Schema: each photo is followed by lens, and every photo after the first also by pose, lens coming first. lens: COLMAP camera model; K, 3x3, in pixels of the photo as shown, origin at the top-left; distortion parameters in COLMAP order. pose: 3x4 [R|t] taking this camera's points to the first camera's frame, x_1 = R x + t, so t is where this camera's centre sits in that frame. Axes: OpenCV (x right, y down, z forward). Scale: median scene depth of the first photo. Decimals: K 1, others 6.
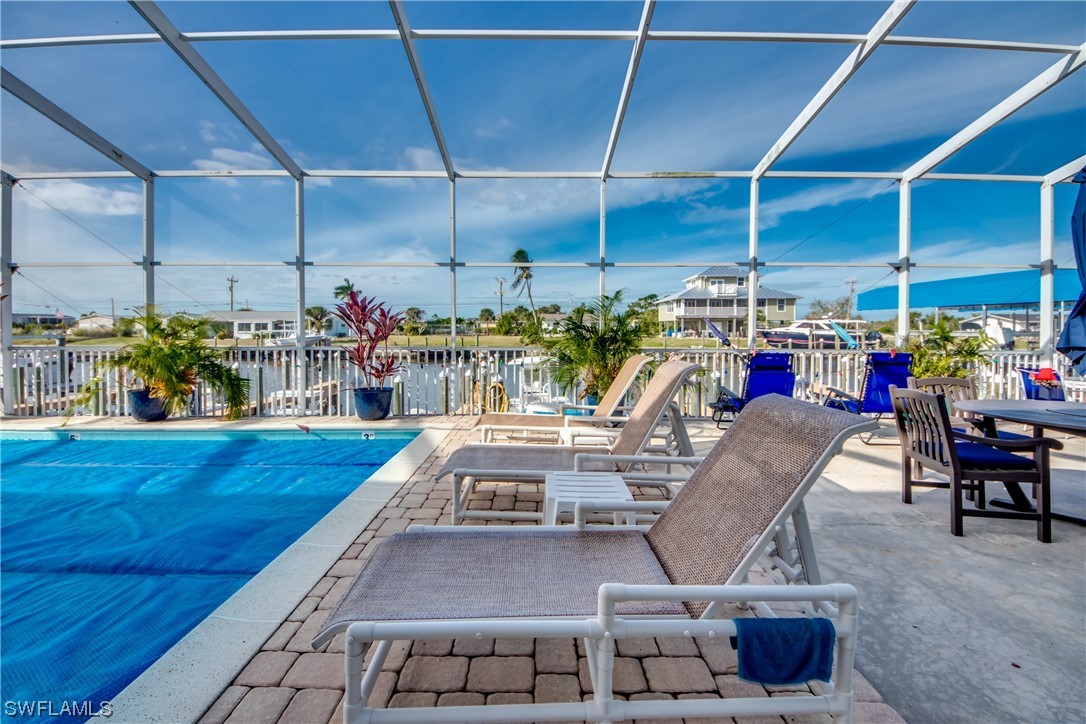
lens RADIAL K [[413.1, 0, 548.7], [0, 413.1, 338.4], [0, 0, 1]] dist [0.015401, -0.013167]
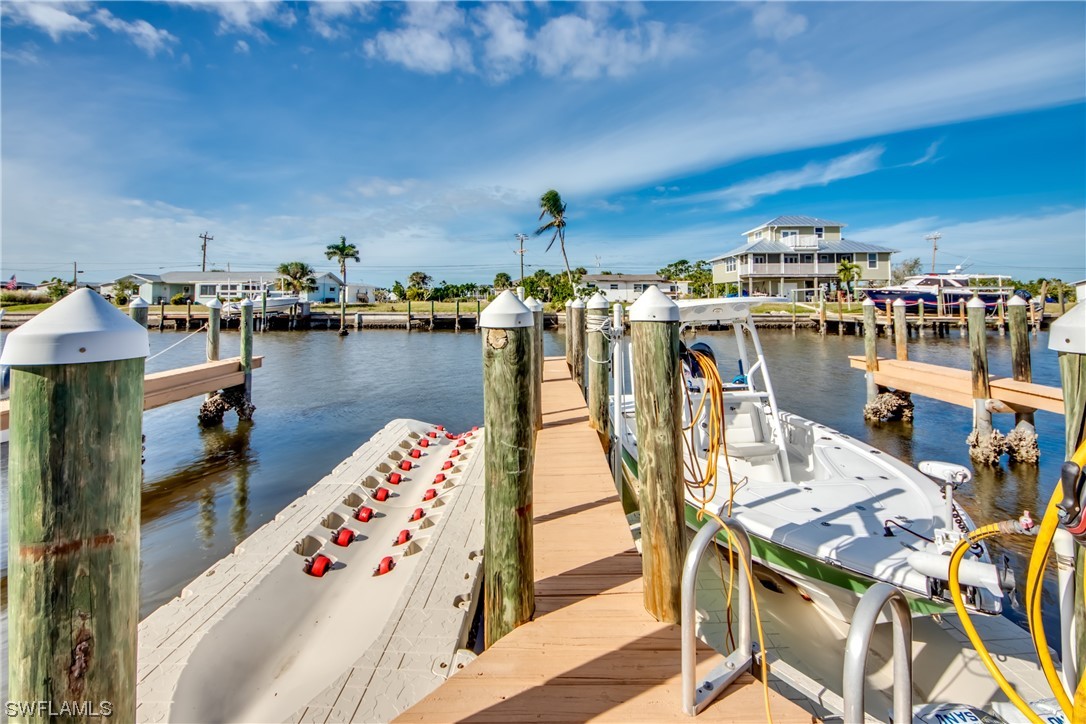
lens RADIAL K [[413.1, 0, 558.5], [0, 413.1, 293.8], [0, 0, 1]] dist [0.015401, -0.013167]
pose [[0.999988, -0.002667, 0.004126, -0.056138], [0.002845, 0.999042, -0.043669, 0.017433], [-0.004005, 0.043680, 0.999038, 0.193086]]
